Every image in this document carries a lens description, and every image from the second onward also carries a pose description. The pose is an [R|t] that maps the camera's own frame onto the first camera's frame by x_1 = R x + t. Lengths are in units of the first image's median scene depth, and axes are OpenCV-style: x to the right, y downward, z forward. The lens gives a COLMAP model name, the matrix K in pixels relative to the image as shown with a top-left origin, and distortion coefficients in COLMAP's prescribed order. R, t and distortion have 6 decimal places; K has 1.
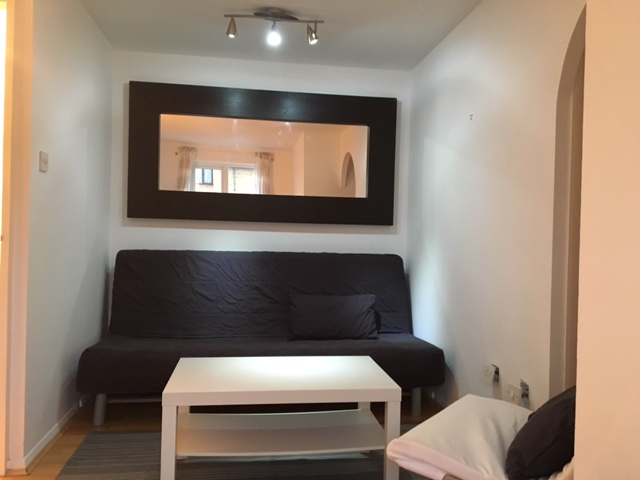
lens RADIAL K [[546.6, 0, 320.1], [0, 546.6, 239.7], [0, 0, 1]] dist [0.057714, -0.092039]
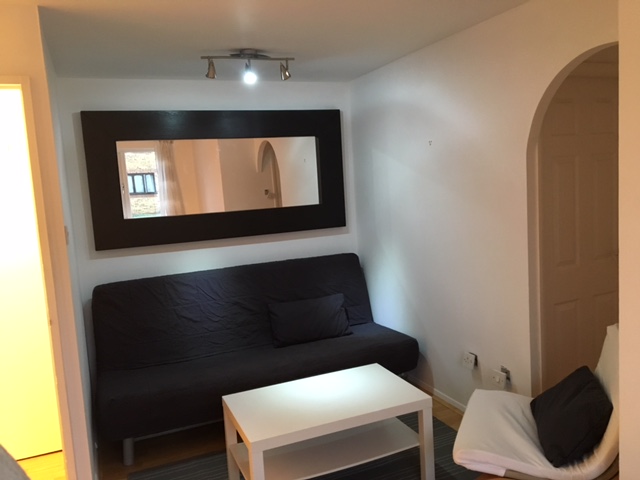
lens RADIAL K [[546.6, 0, 320.9], [0, 546.6, 238.6], [0, 0, 1]] dist [0.057714, -0.092039]
pose [[0.960866, -0.113287, 0.252791, -0.217173], [0.086103, 0.989492, 0.116158, -0.147864], [-0.263294, -0.089846, 0.960523, -0.056114]]
